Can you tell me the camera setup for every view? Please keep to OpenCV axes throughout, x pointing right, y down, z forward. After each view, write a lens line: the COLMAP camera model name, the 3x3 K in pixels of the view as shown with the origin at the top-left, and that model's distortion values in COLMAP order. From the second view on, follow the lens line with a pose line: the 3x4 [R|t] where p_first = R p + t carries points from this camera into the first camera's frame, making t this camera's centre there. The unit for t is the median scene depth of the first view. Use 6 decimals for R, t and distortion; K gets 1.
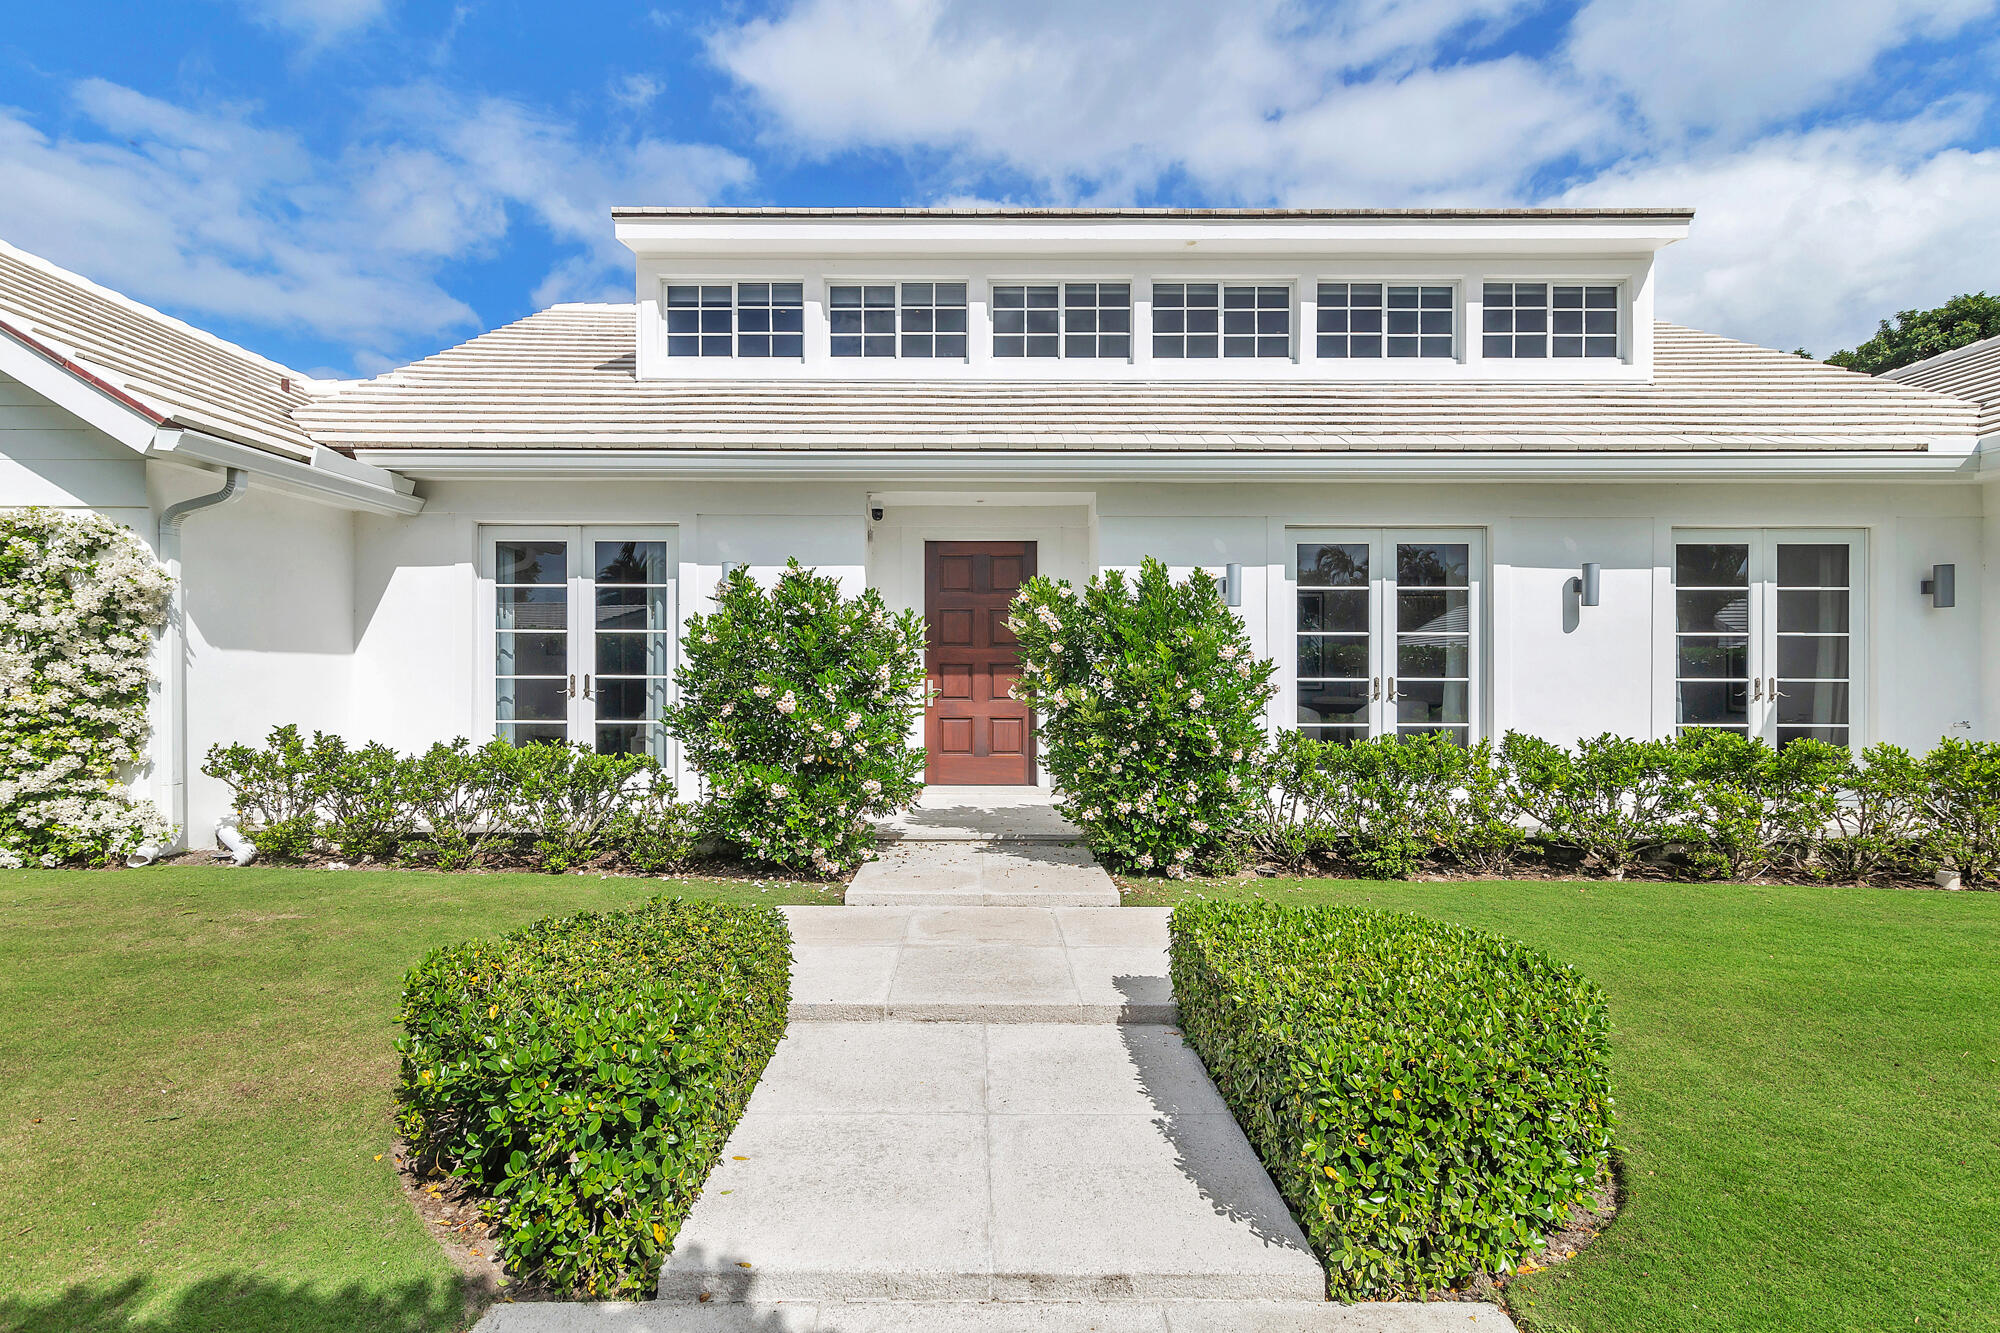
lens RADIAL K [[842.0, 0, 1000.0], [0, 842.0, 666.5], [0, 0, 1]] dist [0.002158, 0.000200]
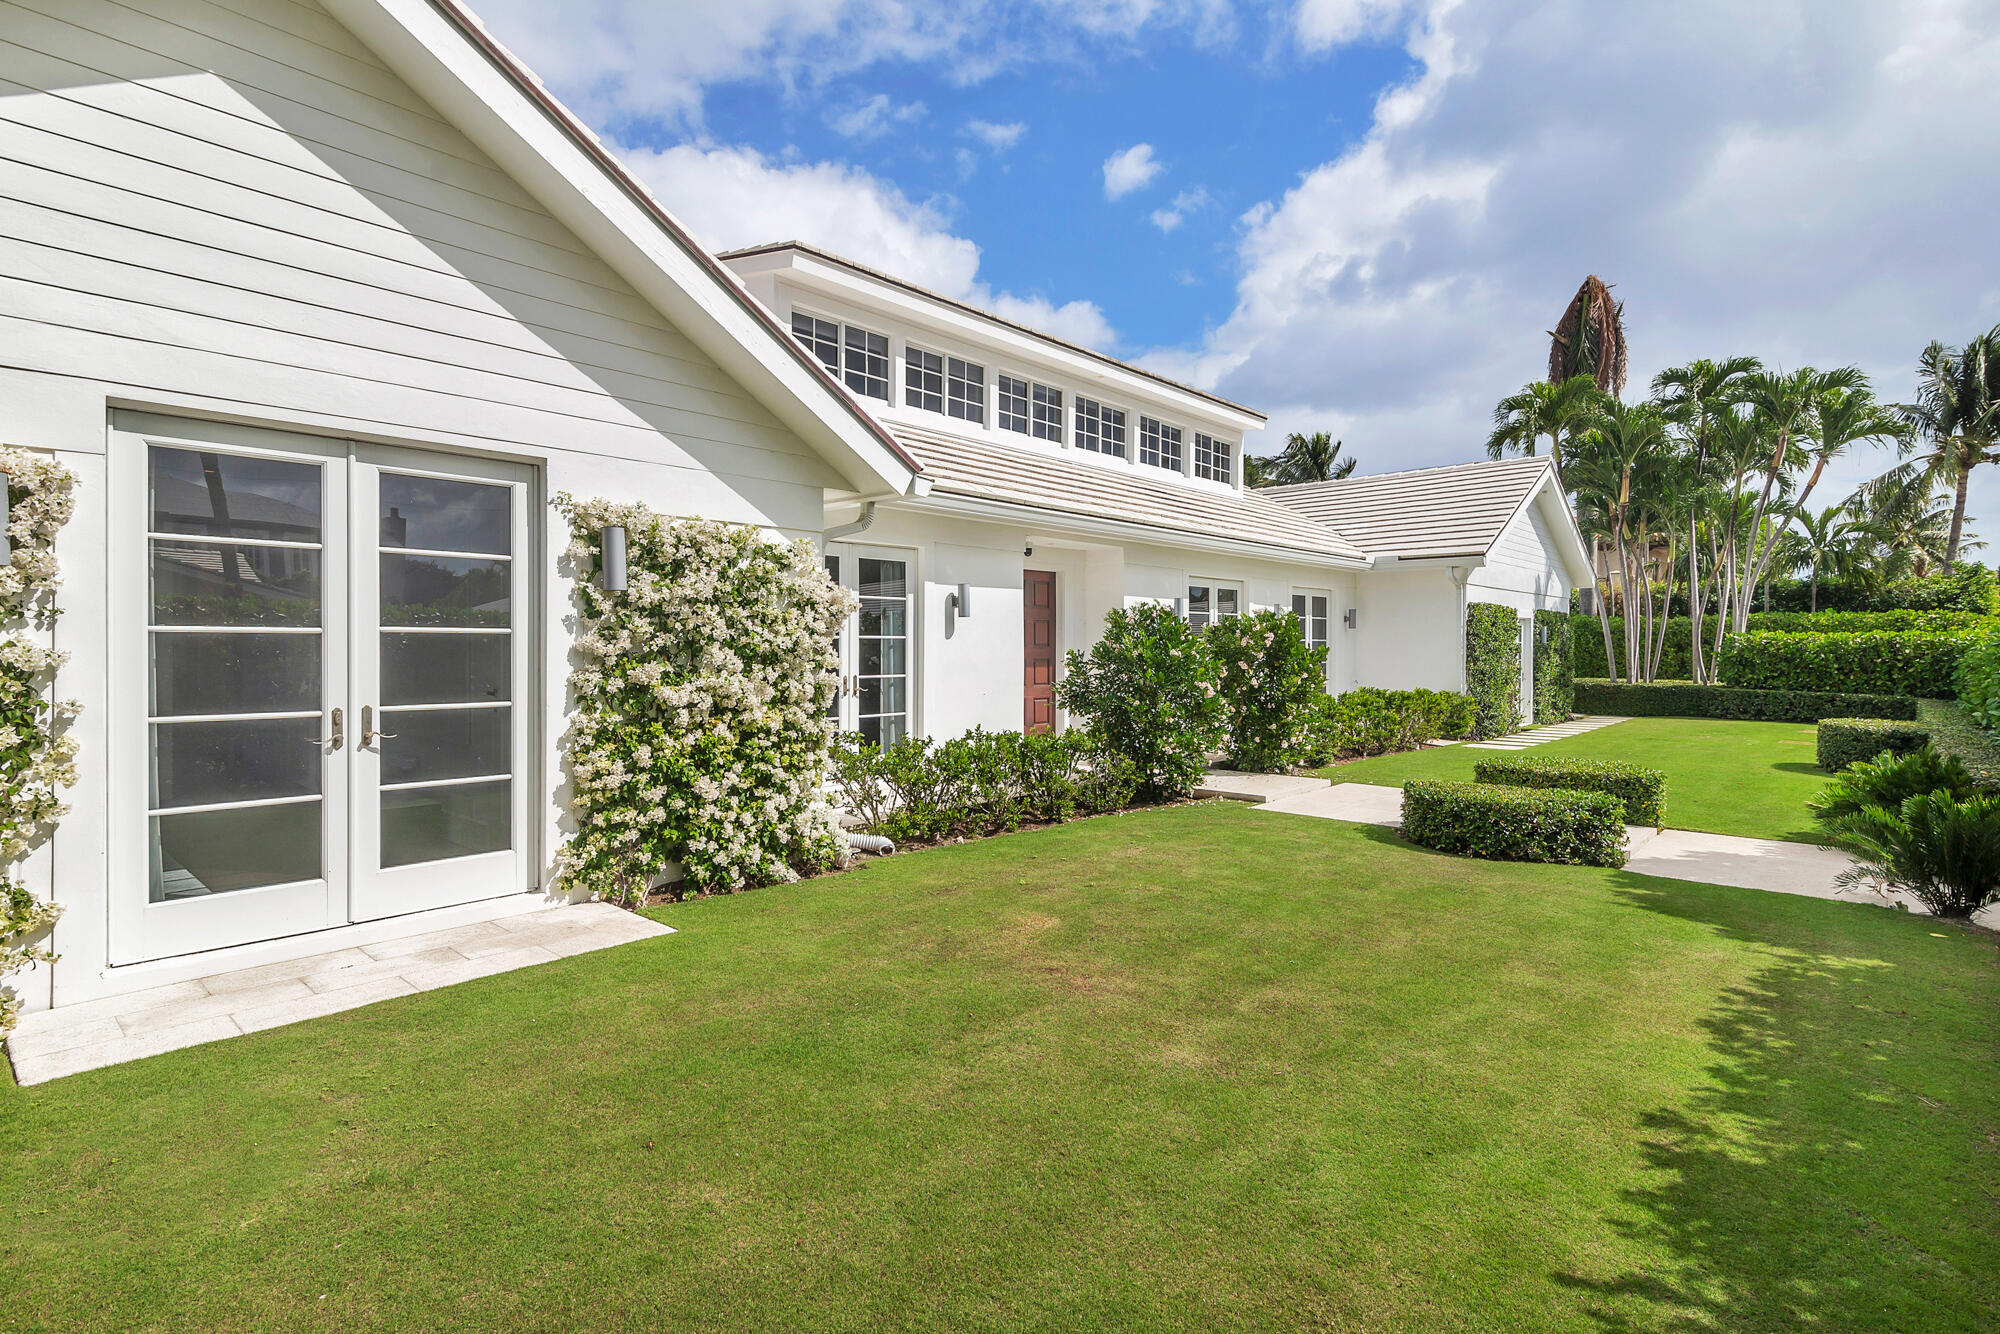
lens RADIAL K [[957.8, 0, 994.5], [0, 957.8, 634.1], [0, 0, 1]] dist [0.004527, 0.000355]
pose [[0.692180, 0.012630, 0.721615, -0.862292], [0.017370, 0.999266, -0.034151, 0.003792], [-0.721516, 0.036173, 0.691452, -0.011680]]
